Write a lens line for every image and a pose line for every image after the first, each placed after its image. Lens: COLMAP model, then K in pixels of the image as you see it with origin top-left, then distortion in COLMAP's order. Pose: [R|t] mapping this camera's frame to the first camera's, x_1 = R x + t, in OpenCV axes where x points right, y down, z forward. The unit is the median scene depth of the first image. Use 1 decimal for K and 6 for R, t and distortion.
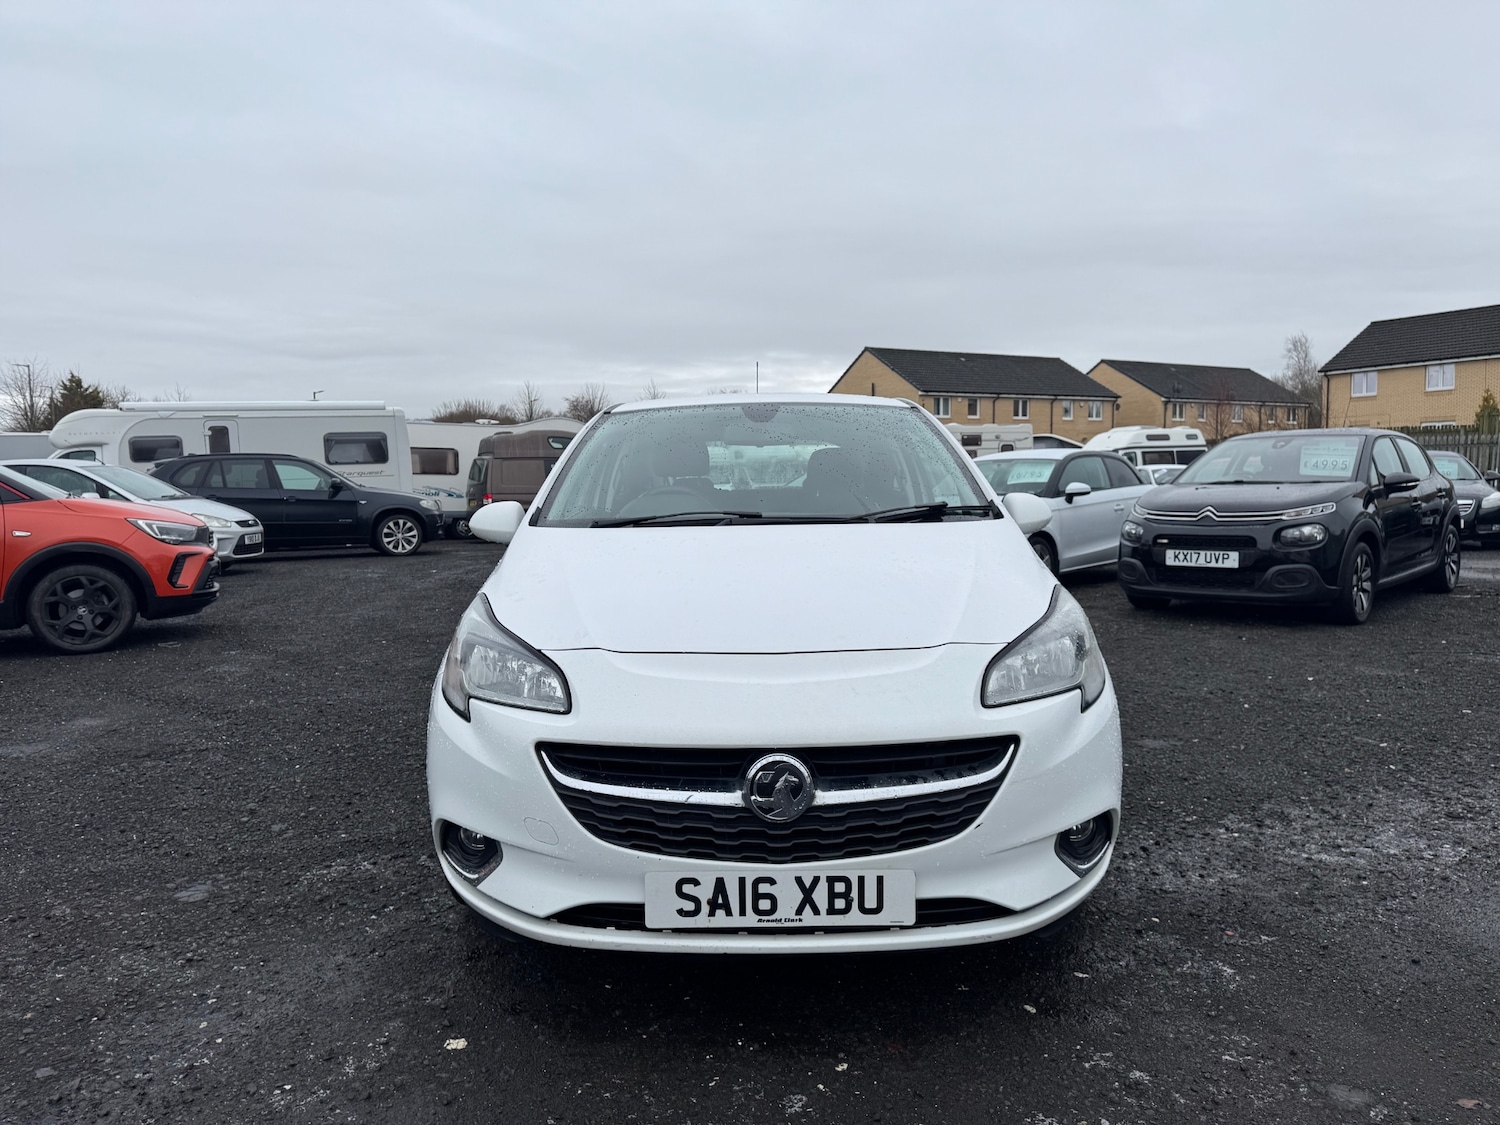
lens RADIAL K [[1060.3, 0, 747.8], [0, 1060.3, 562.2], [0, 0, 1]] dist [0.040307, -0.045113]
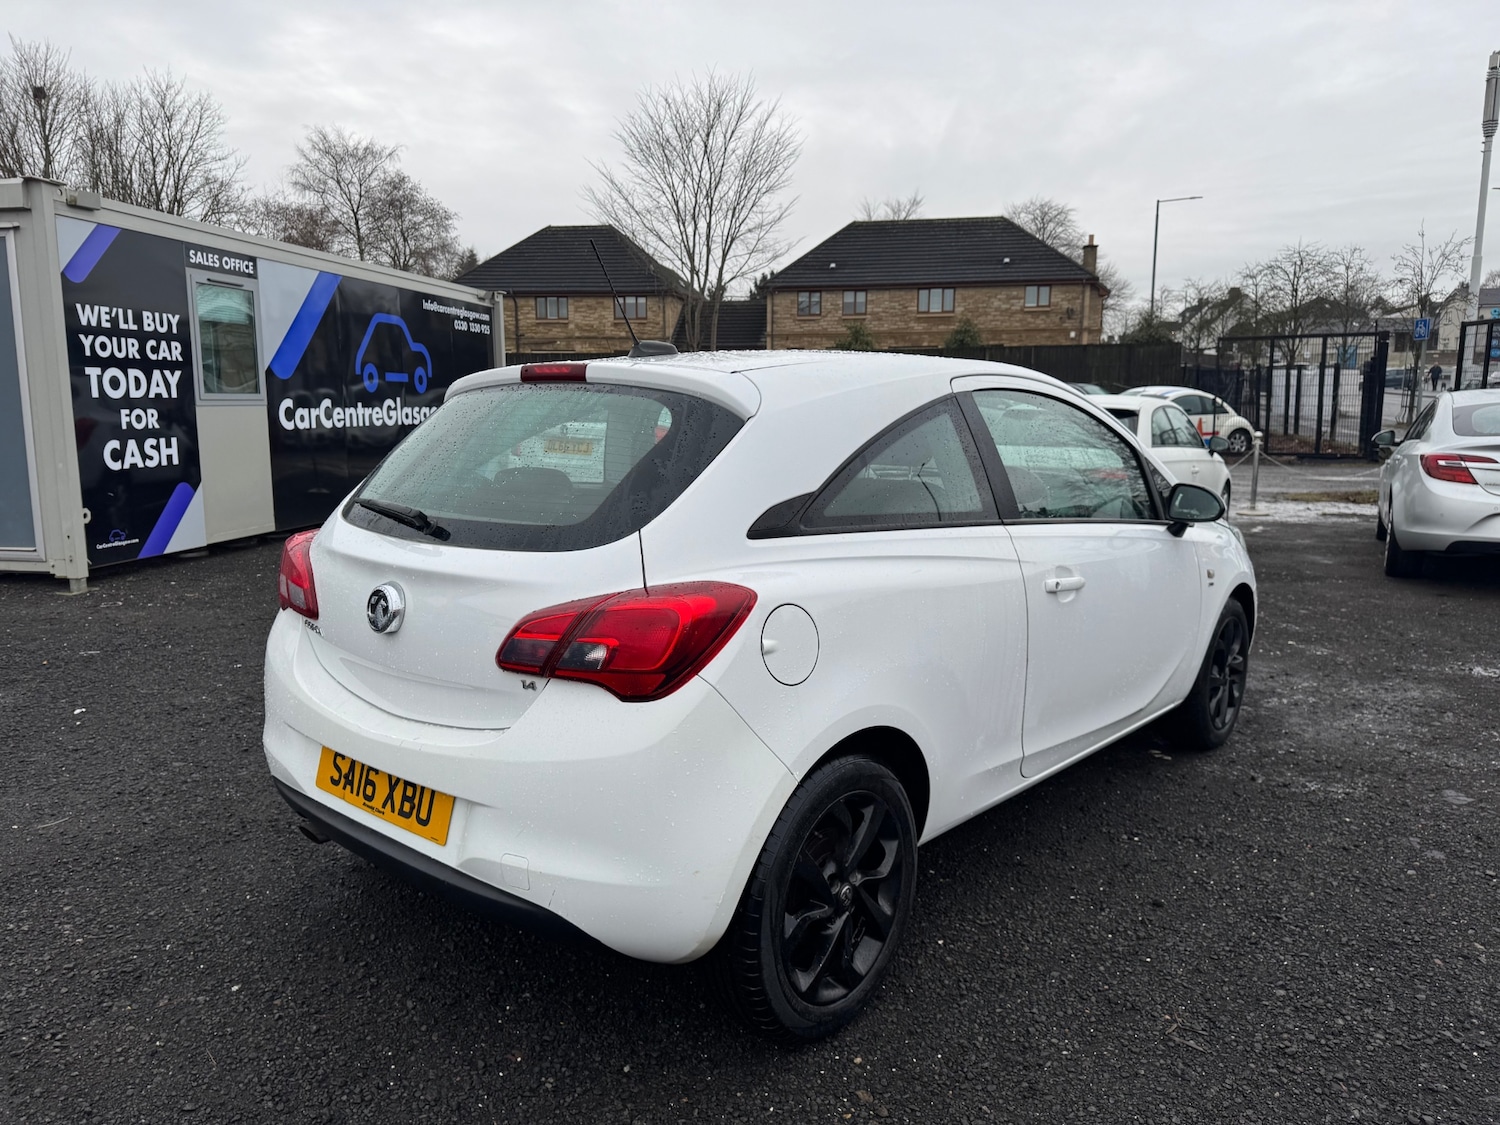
lens RADIAL K [[1060.3, 0, 747.1], [0, 1060.3, 573.2], [0, 0, 1]] dist [0.040307, -0.045113]
pose [[-0.764856, -0.089918, 0.637895, -0.082110], [0.053956, 0.977790, 0.202524, -0.029594], [-0.641938, 0.189320, -0.743017, 0.299803]]
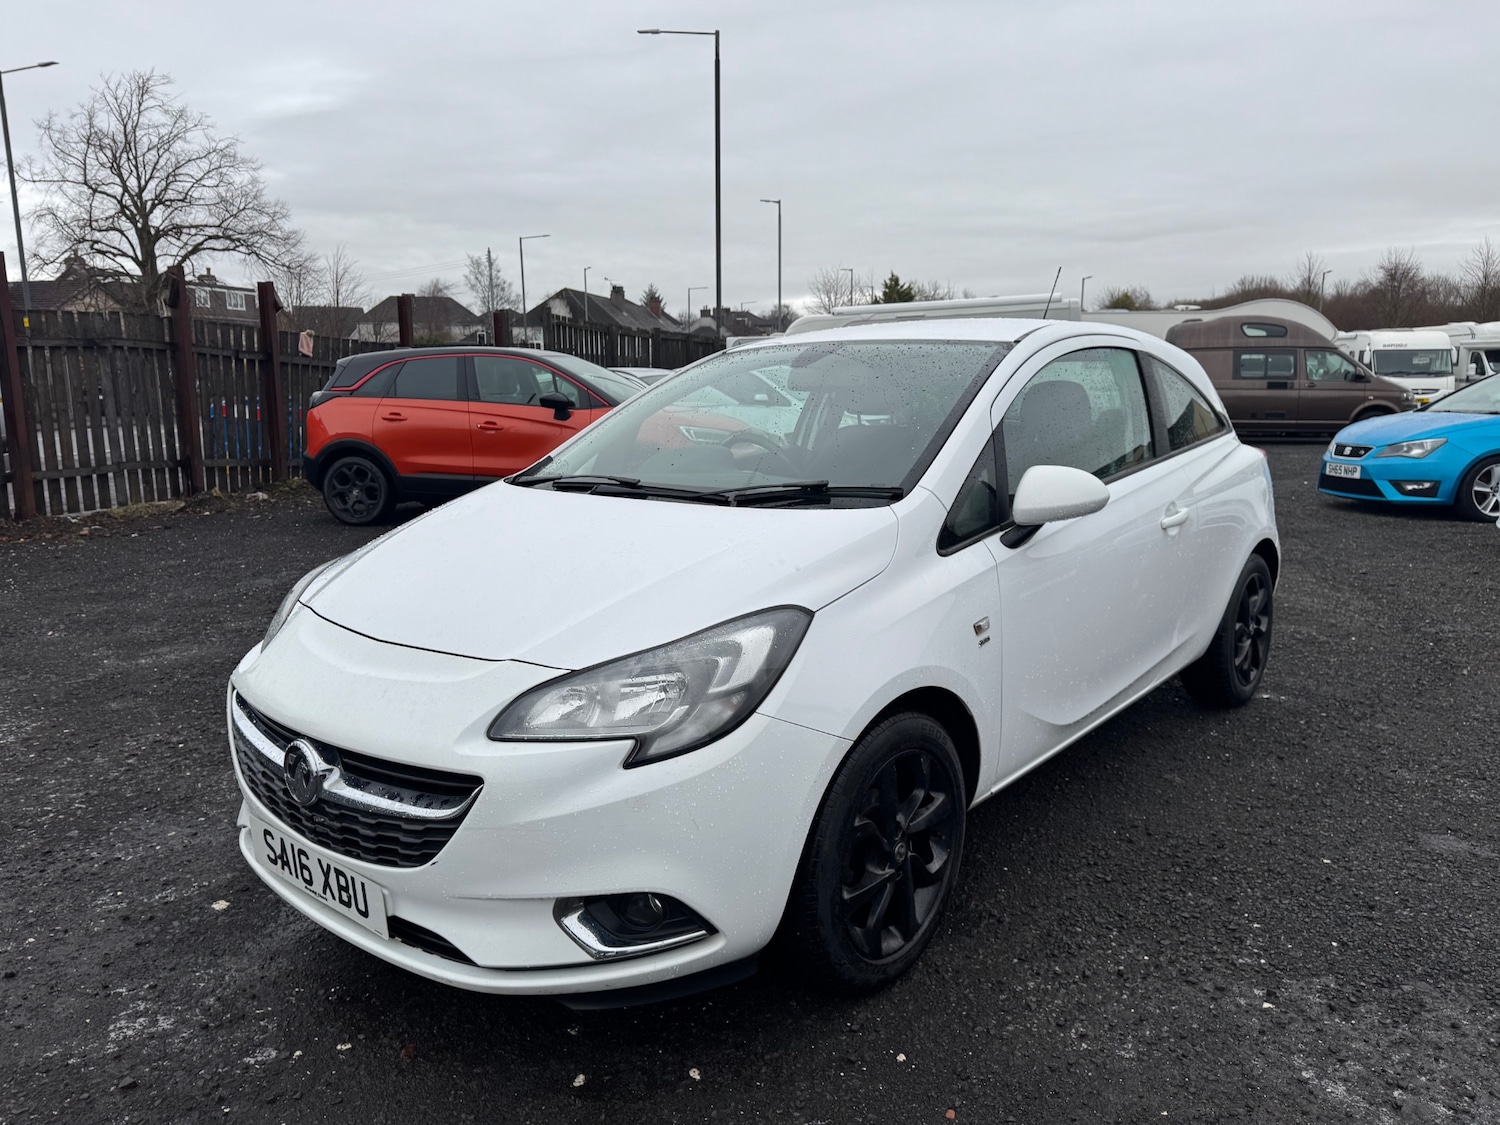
lens RADIAL K [[1060.3, 0, 752.3], [0, 1060.3, 564.5], [0, 0, 1]] dist [0.040307, -0.045113]
pose [[0.752833, 0.118380, -0.647478, 0.087240], [-0.045815, 0.990733, 0.127867, -0.012161], [0.656615, -0.066598, 0.751280, 0.044661]]
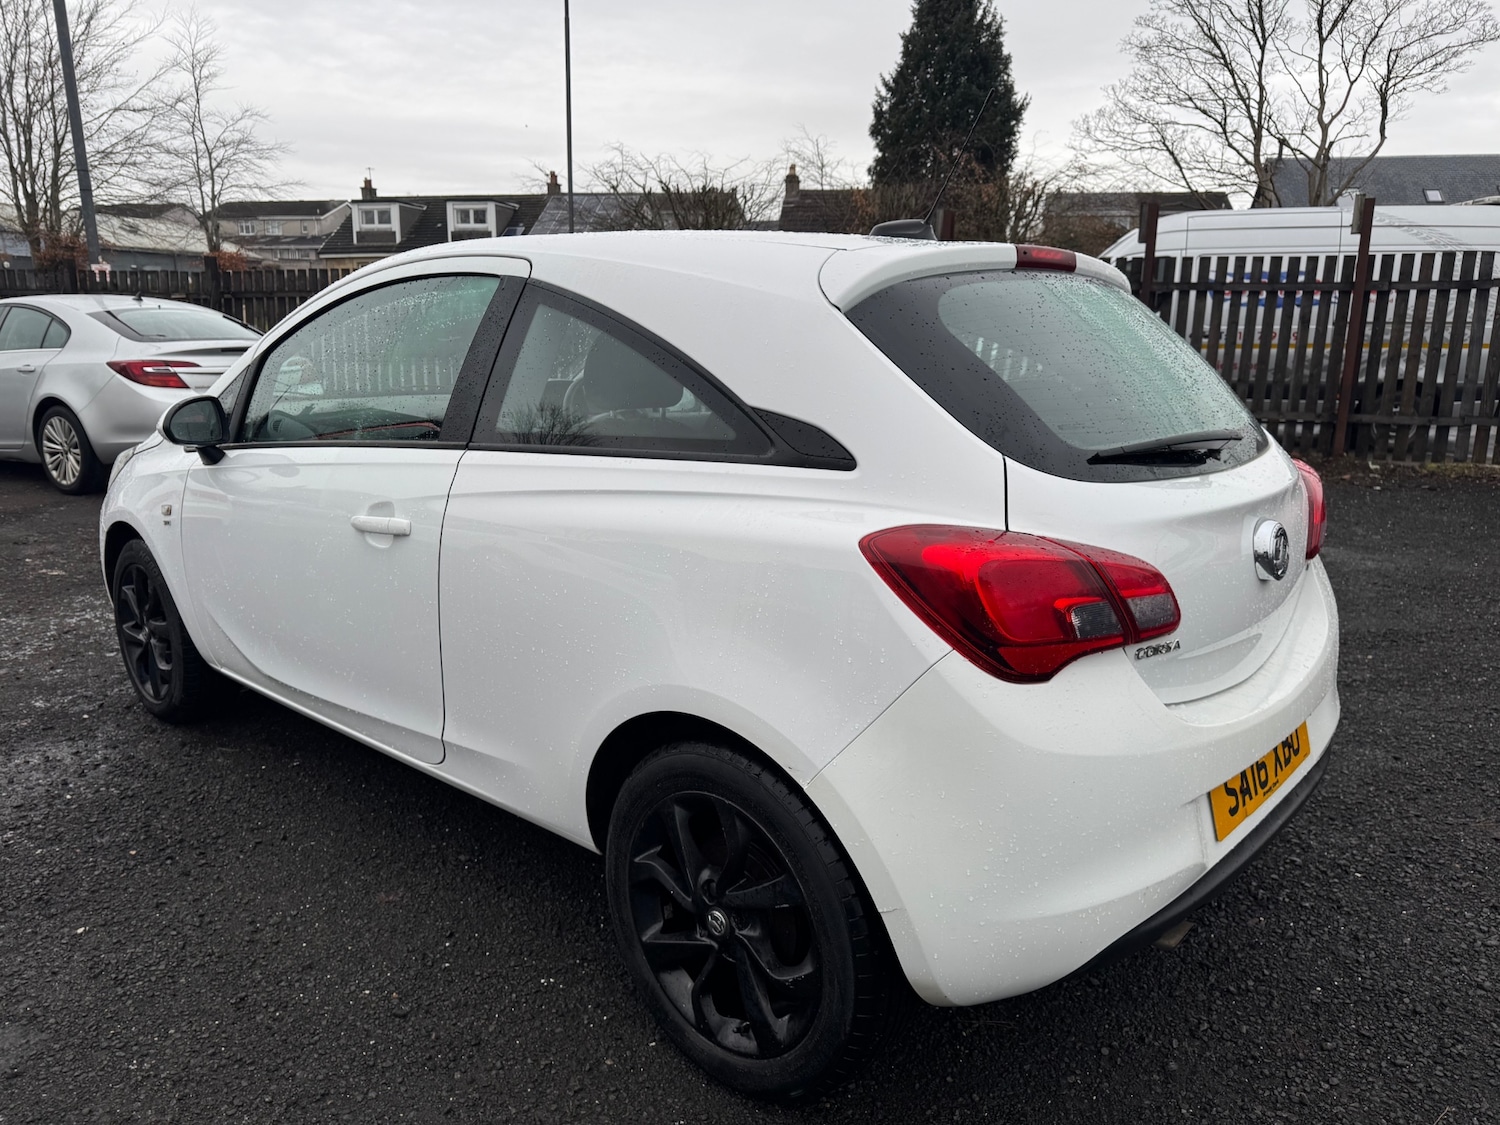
lens RADIAL K [[1060.3, 0, 757.6], [0, 1060.3, 576.3], [0, 0, 1]] dist [0.040307, -0.045113]
pose [[-0.677685, 0.178483, -0.713363, 0.084617], [-0.051288, 0.956262, 0.287979, -0.027866], [0.733562, 0.231745, -0.638891, 0.273168]]
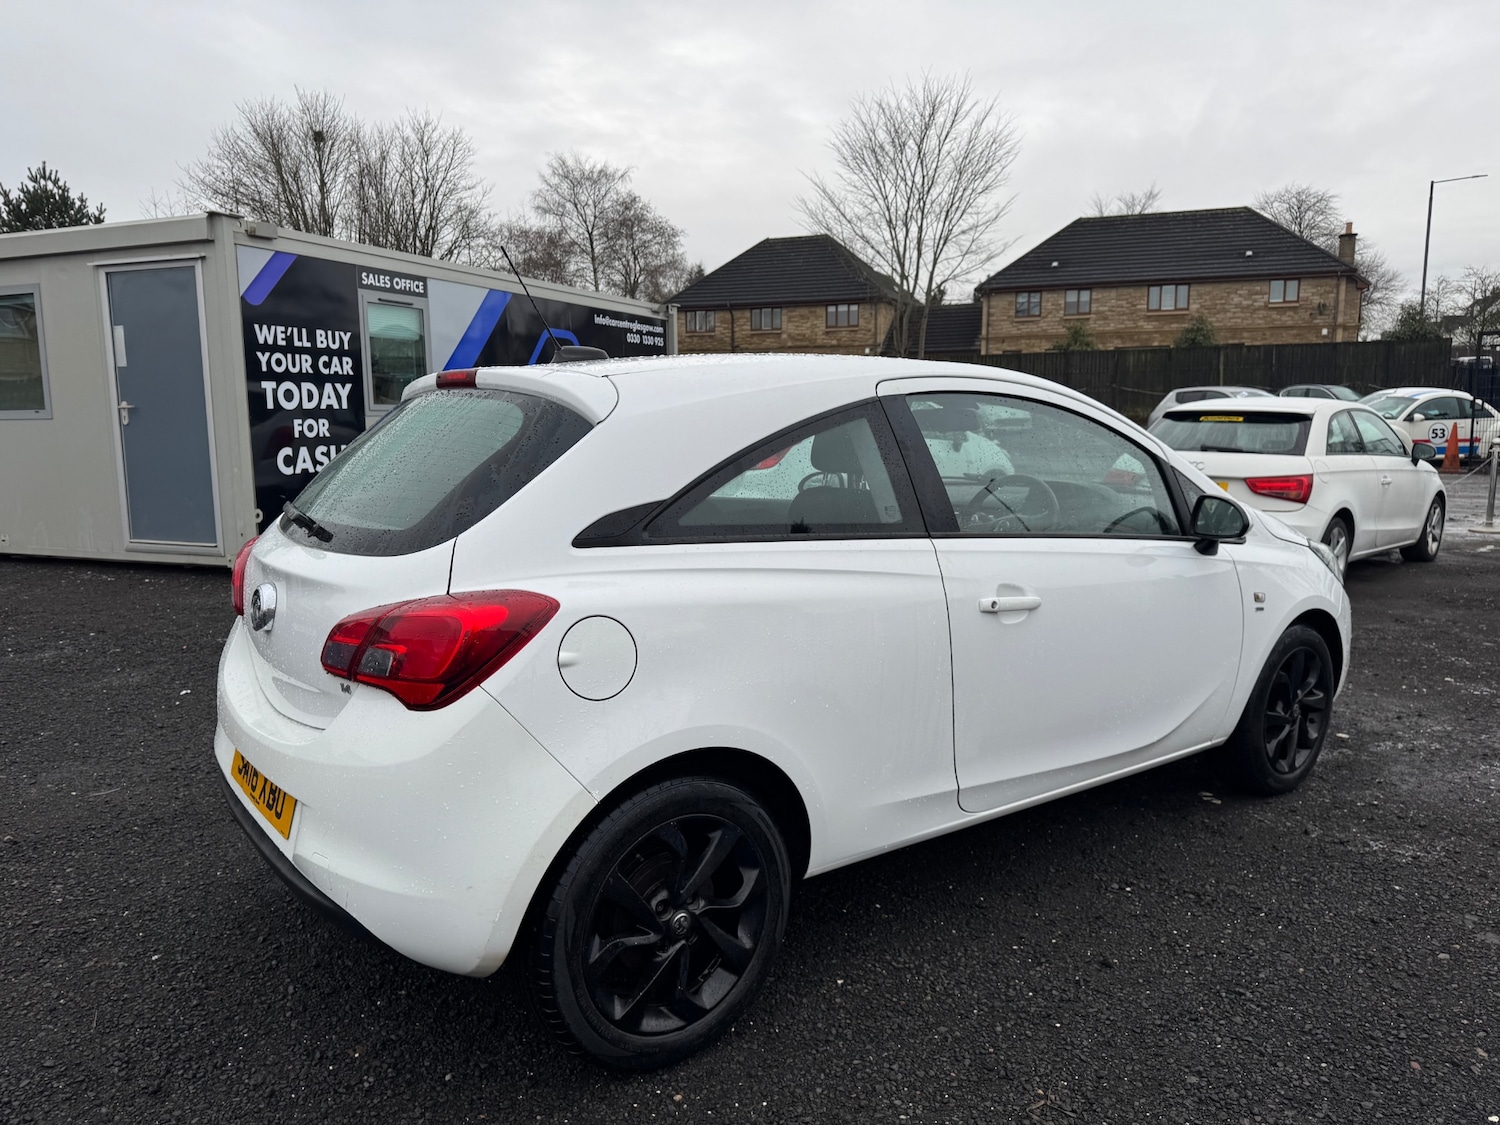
lens RADIAL K [[1060.3, 0, 750.9], [0, 1060.3, 575.4], [0, 0, 1]] dist [0.040307, -0.045113]
pose [[-0.616139, -0.104001, 0.780741, -0.102255], [0.069115, 0.980281, 0.185125, -0.027153], [-0.784599, 0.168024, -0.596802, 0.273396]]
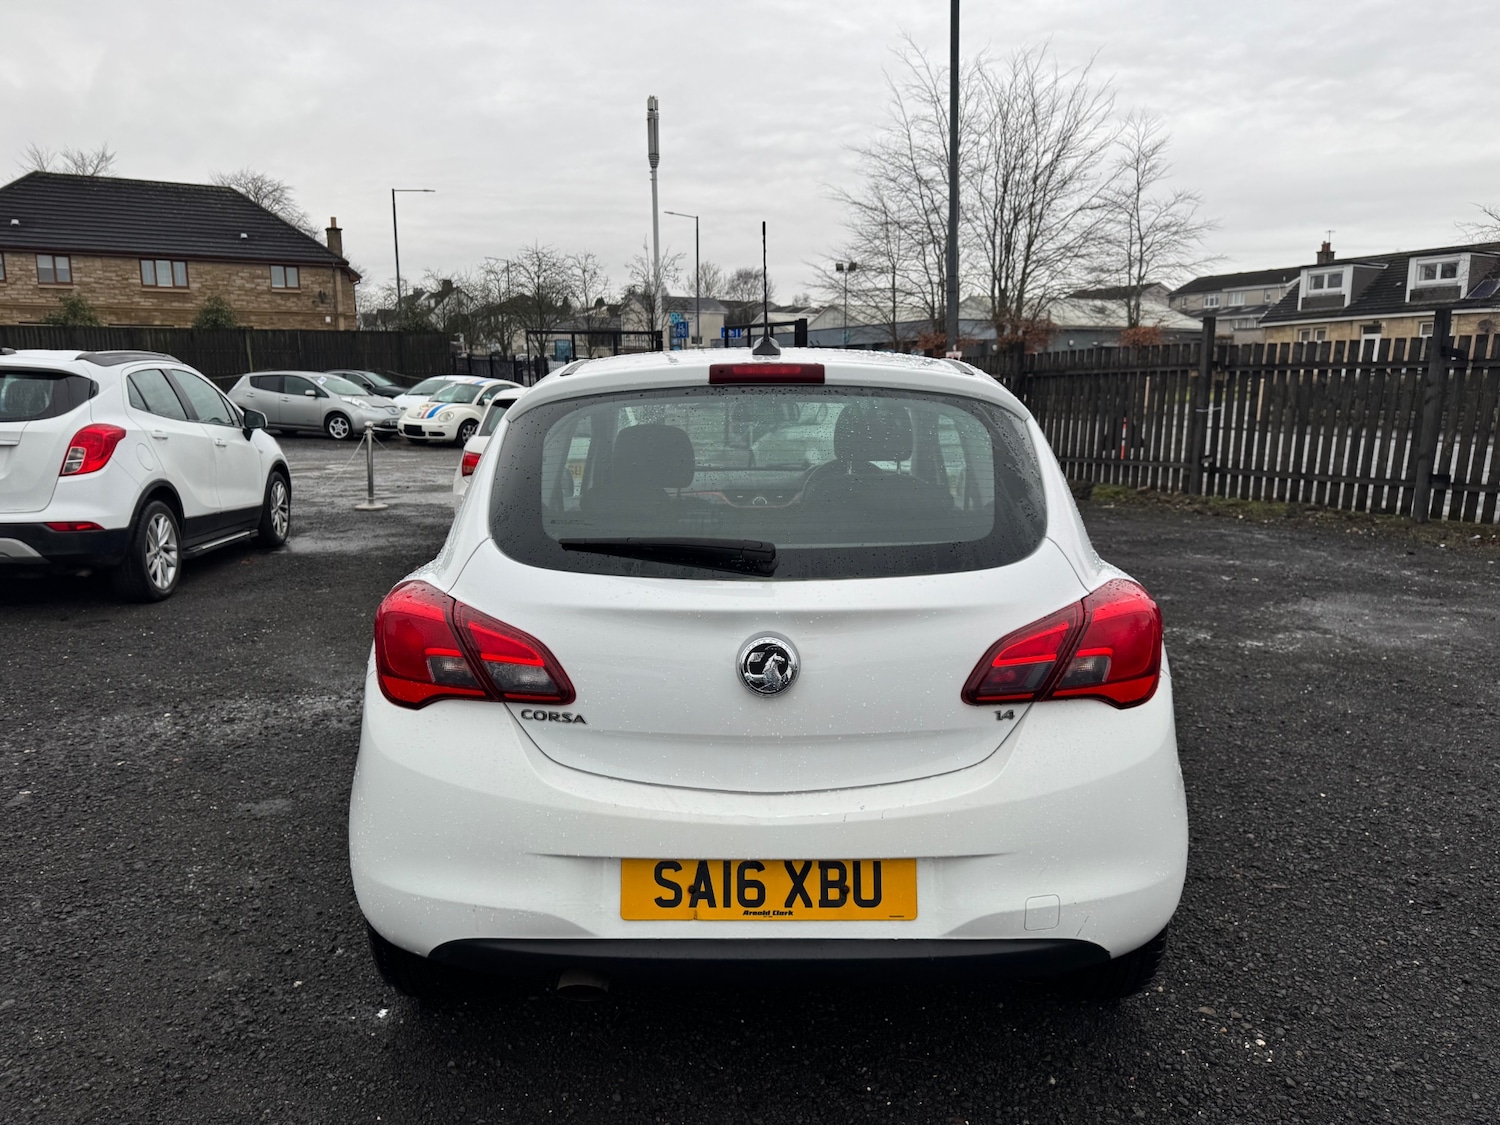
lens RADIAL K [[1060.3, 0, 751.0], [0, 1060.3, 571.4], [0, 0, 1]] dist [0.040307, -0.045113]
pose [[-0.999825, 0.018440, 0.003008, 0.004321], [0.018625, 0.970893, 0.238787, -0.034159], [0.001482, 0.238801, -0.971067, 0.323947]]
